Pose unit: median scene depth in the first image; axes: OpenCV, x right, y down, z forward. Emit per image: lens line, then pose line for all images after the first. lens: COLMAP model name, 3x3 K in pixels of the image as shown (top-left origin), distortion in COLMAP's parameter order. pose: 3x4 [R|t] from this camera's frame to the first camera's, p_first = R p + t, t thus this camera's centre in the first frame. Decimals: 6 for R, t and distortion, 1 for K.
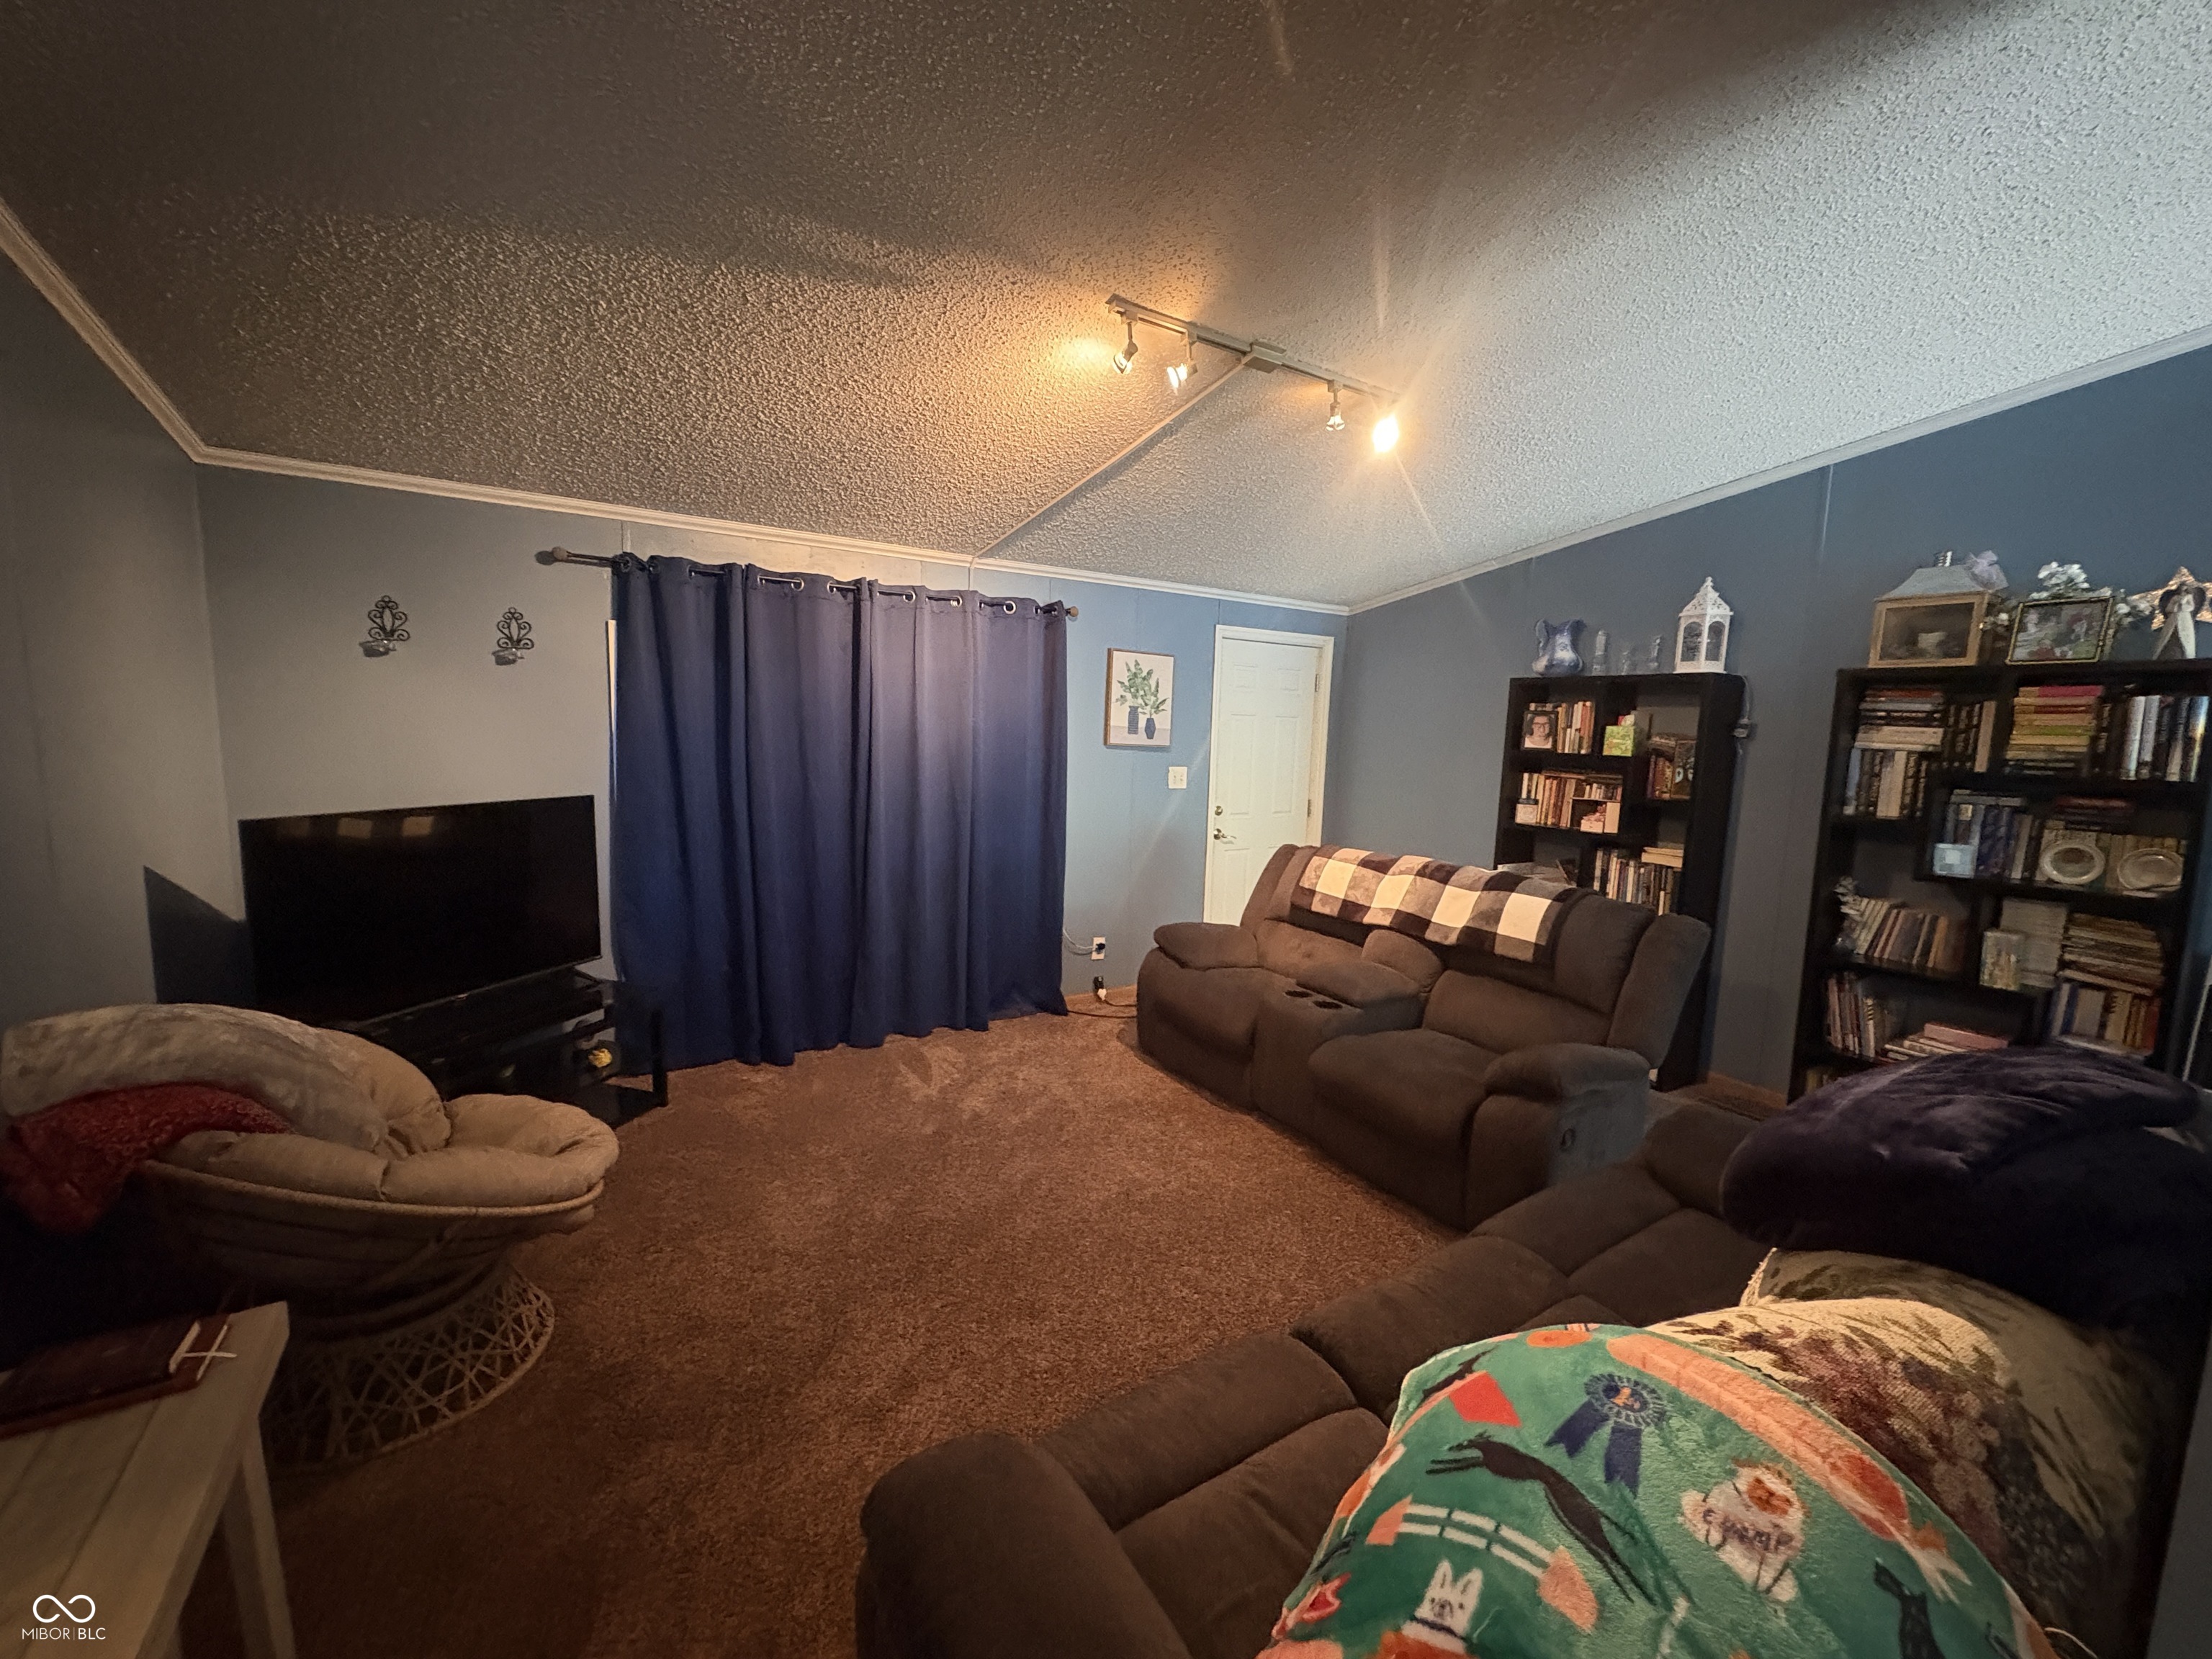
lens RADIAL K [[874.8, 0, 1105.5], [0, 874.8, 832.0], [0, 0, 1]] dist [-0.004724, 0.001511]
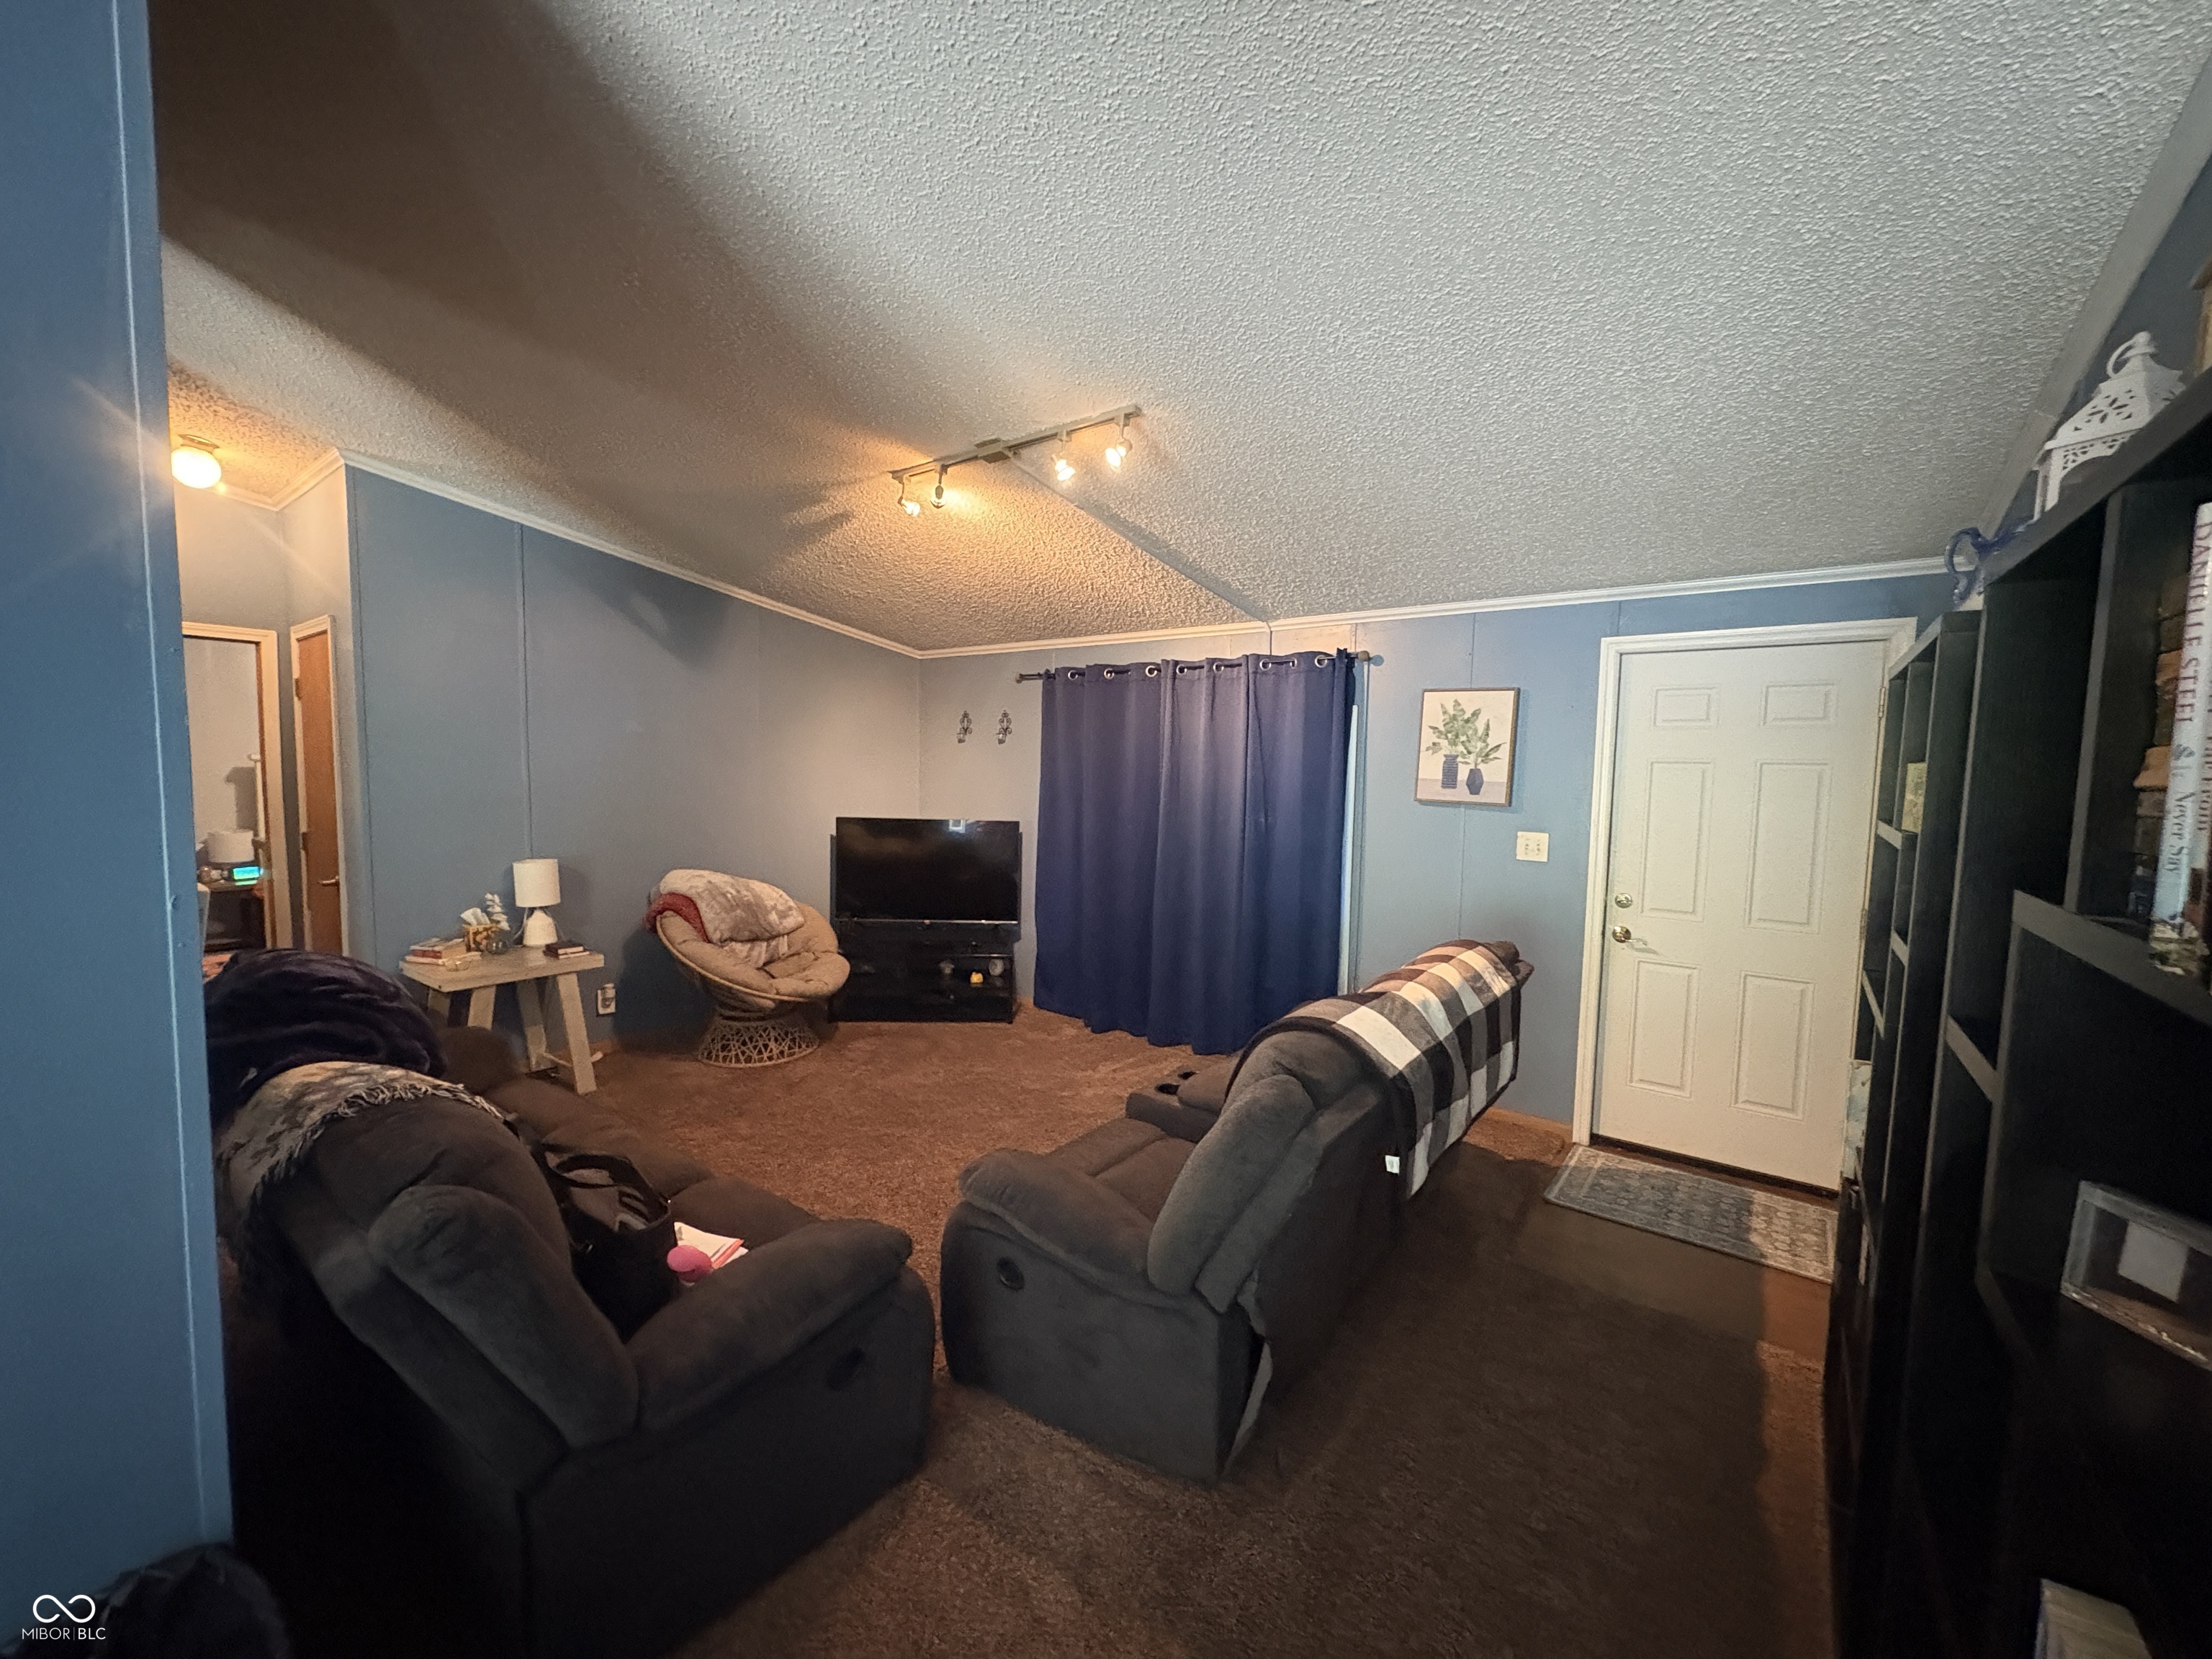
lens RADIAL K [[874.8, 0, 1100.1], [0, 874.8, 826.0], [0, 0, 1]] dist [-0.004724, 0.001511]
pose [[0.356140, 0.040310, -0.933563, 0.697622], [-0.124910, 0.992156, -0.004811, -0.031037], [0.926046, 0.118325, 0.358381, 0.401109]]
